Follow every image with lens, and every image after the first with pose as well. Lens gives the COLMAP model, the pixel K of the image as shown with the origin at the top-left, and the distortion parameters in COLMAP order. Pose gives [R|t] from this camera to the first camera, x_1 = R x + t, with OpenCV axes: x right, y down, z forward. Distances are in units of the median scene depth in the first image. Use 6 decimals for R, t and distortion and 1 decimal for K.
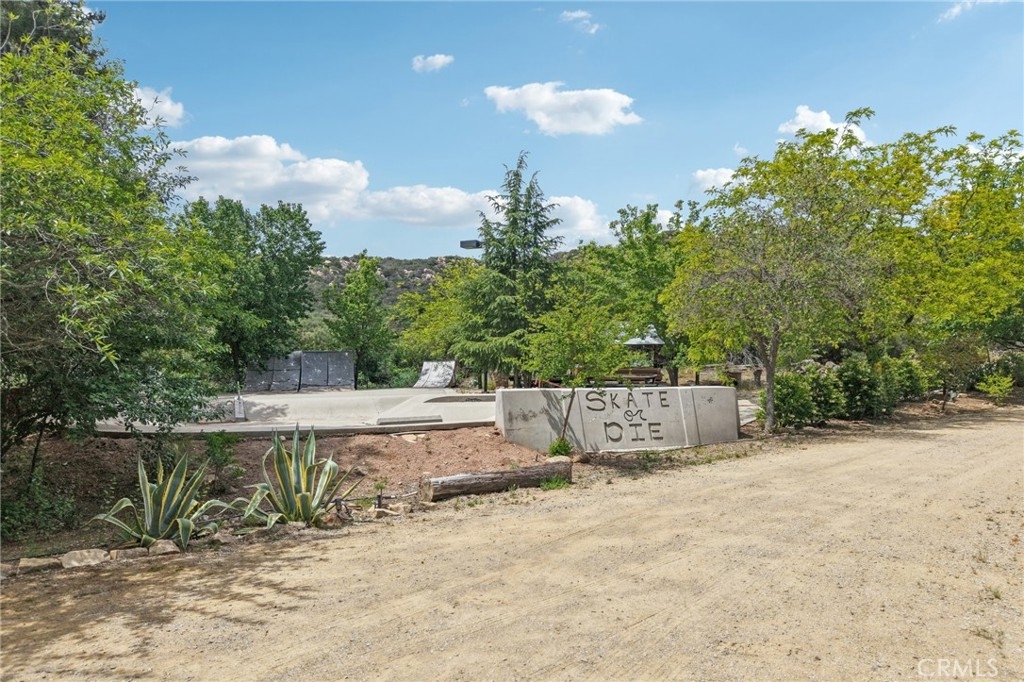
lens RADIAL K [[710.1, 0, 575.0], [0, 710.1, 376.3], [0, 0, 1]] dist [0.026613, -0.006339]
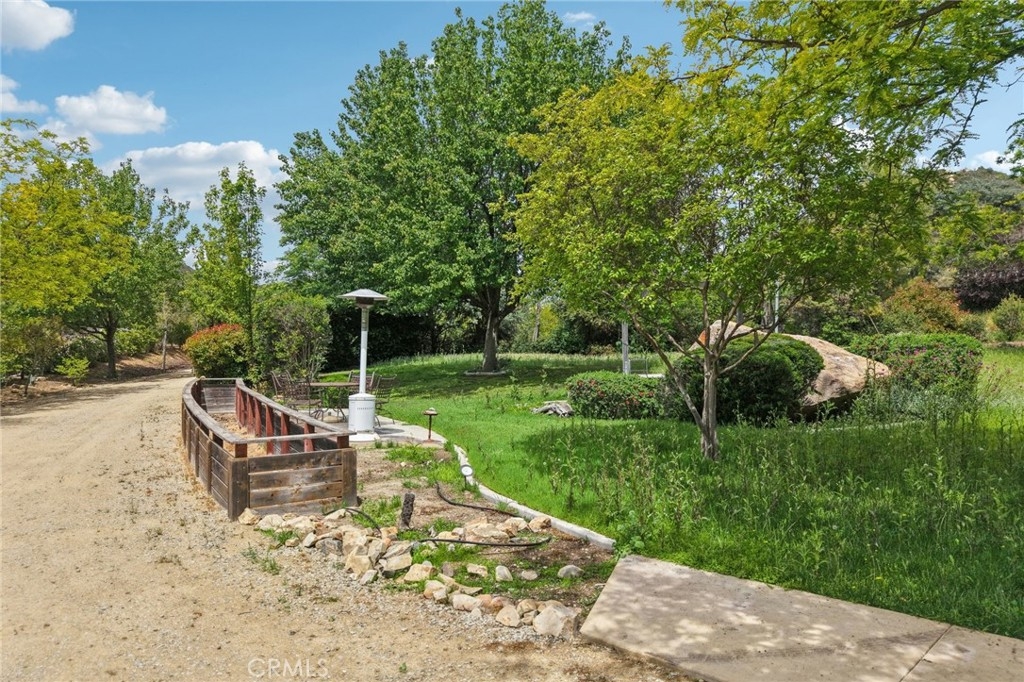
lens RADIAL K [[710.1, 0, 512.4], [0, 710.1, 338.5], [0, 0, 1]] dist [0.026613, -0.006339]
pose [[0.390992, -0.007000, 0.920368, -0.154404], [0.029033, 0.999567, -0.004732, -0.006896], [-0.919936, 0.028571, 0.391026, -0.038483]]
